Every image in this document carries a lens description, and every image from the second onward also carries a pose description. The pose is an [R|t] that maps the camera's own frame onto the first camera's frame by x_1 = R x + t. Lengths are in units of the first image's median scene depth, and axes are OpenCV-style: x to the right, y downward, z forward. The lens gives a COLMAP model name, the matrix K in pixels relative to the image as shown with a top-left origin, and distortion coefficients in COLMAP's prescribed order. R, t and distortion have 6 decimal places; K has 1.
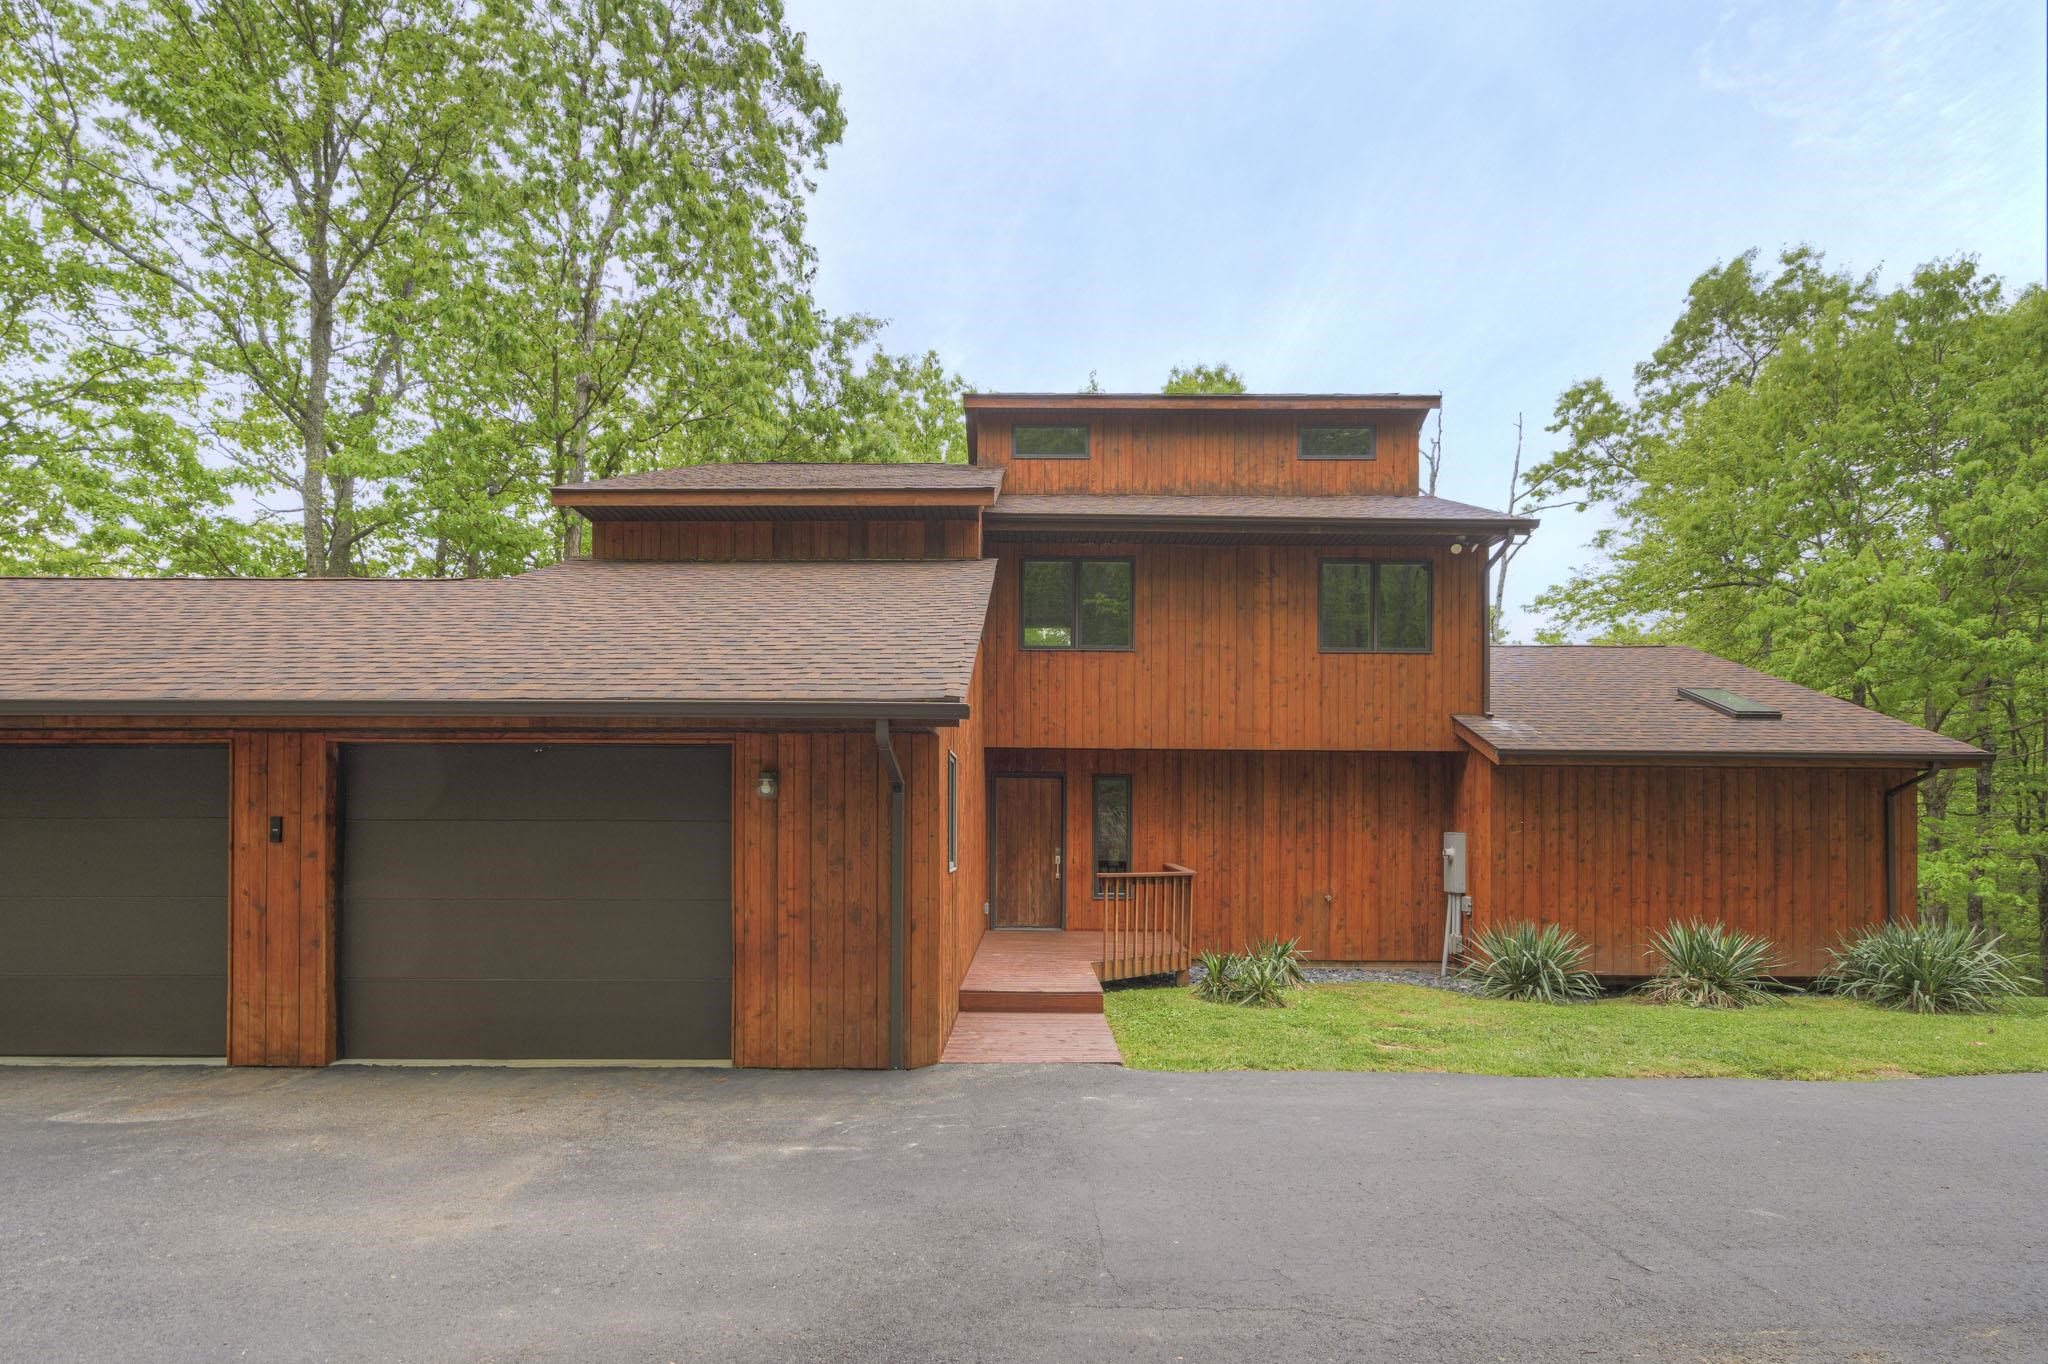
lens RADIAL K [[926.8, 0, 1055.7], [0, 926.8, 818.3], [0, 0, 1]] dist [-0.002945, 0.000115]
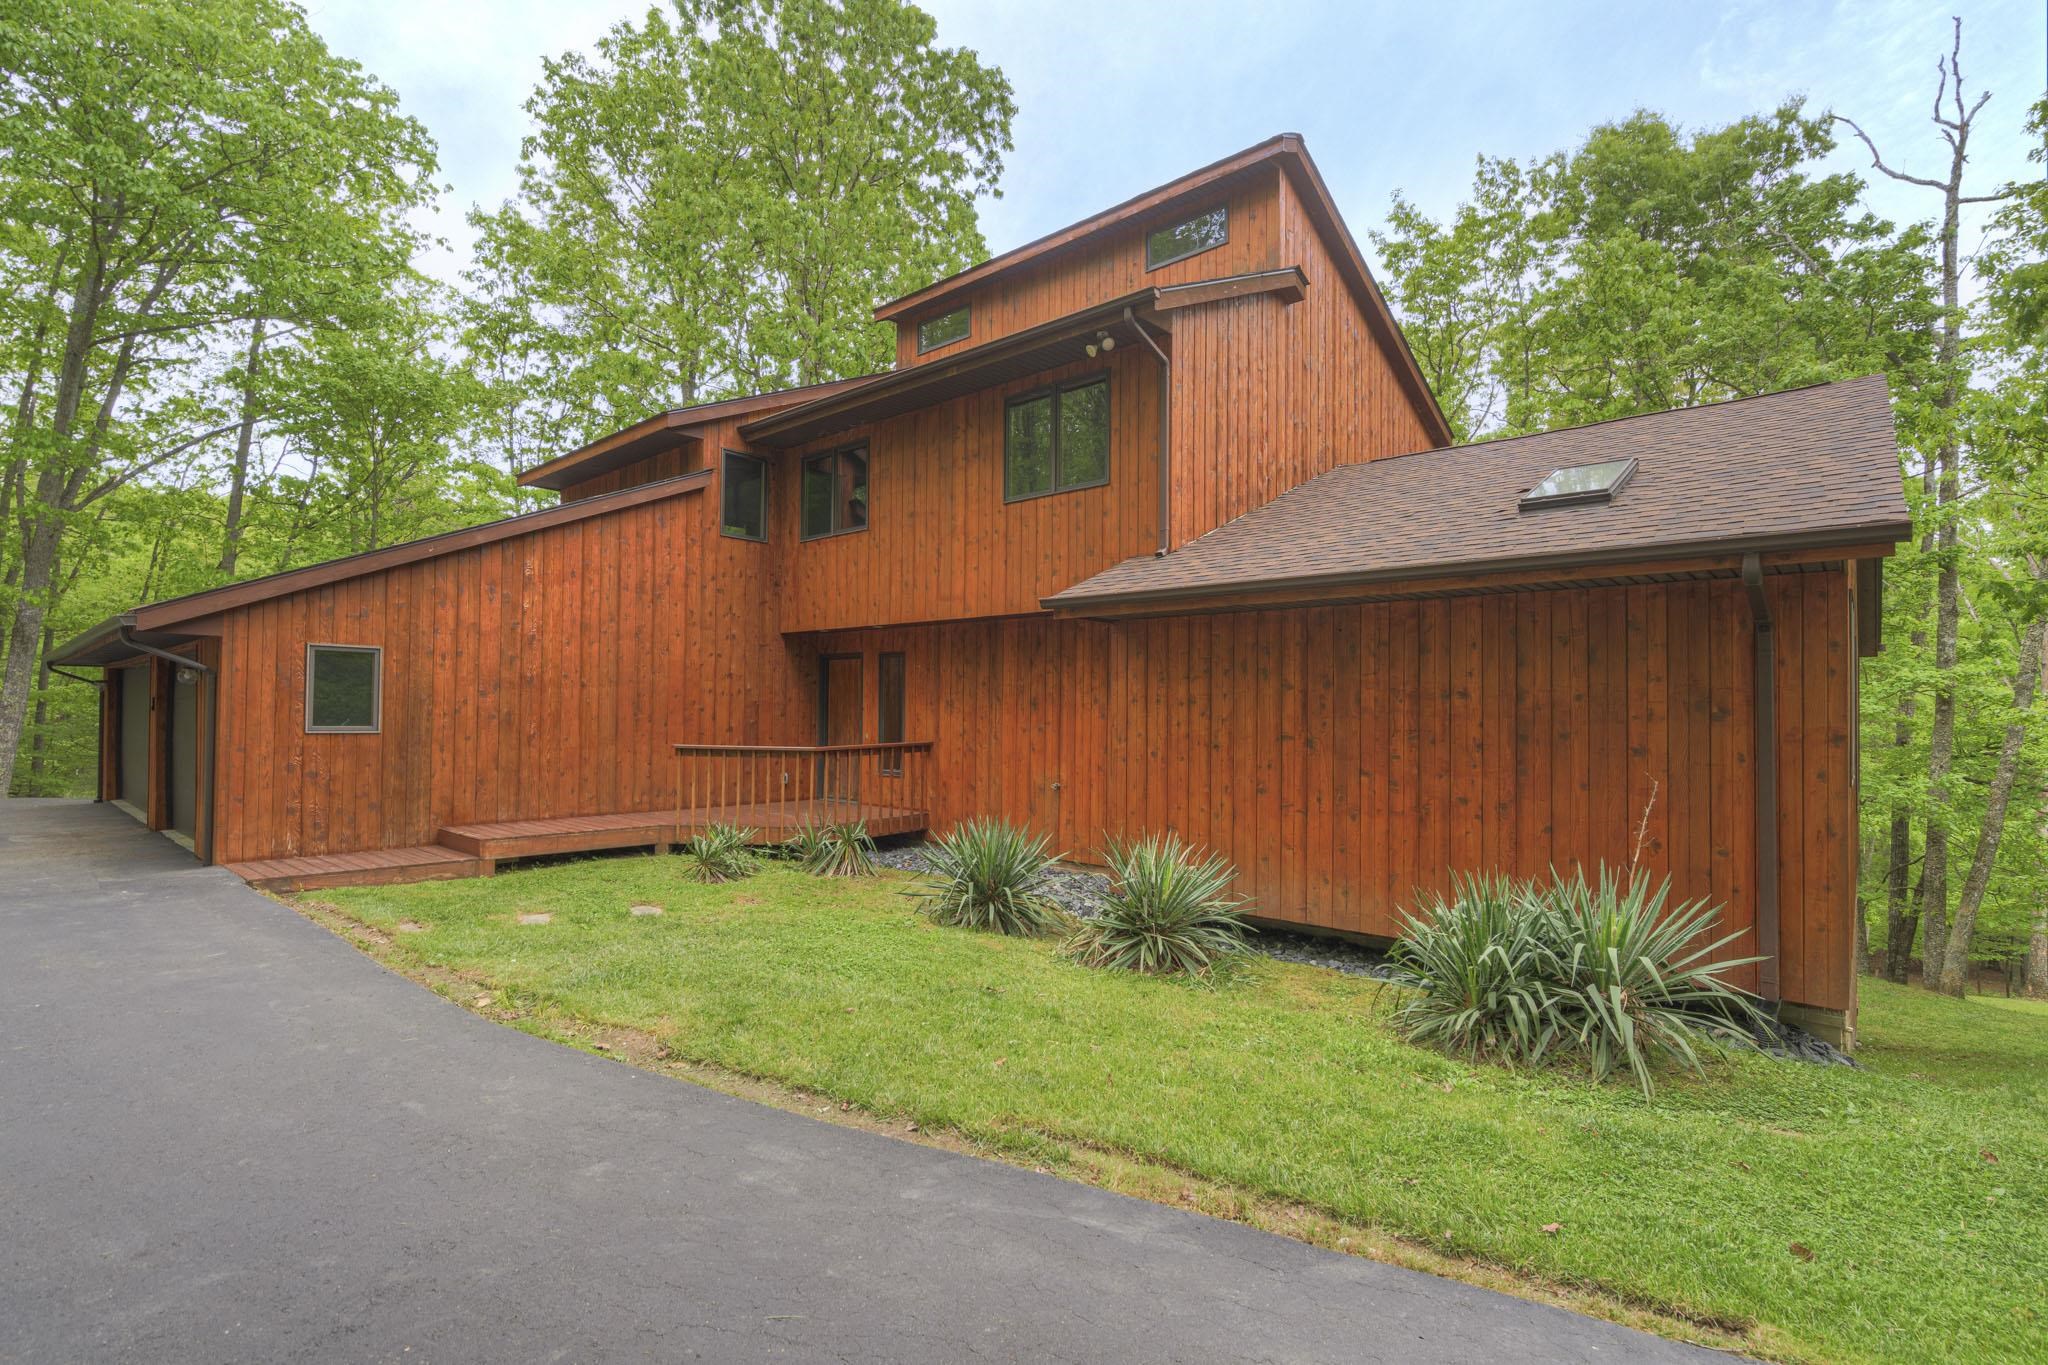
lens RADIAL K [[926.8, 0, 1025.5], [0, 926.8, 702.1], [0, 0, 1]] dist [-0.002945, 0.000115]
pose [[0.763250, -0.008079, -0.646052, 0.915895], [0.003337, 0.999958, -0.008562, 0.017122], [0.646094, 0.004379, 0.763245, 0.364183]]
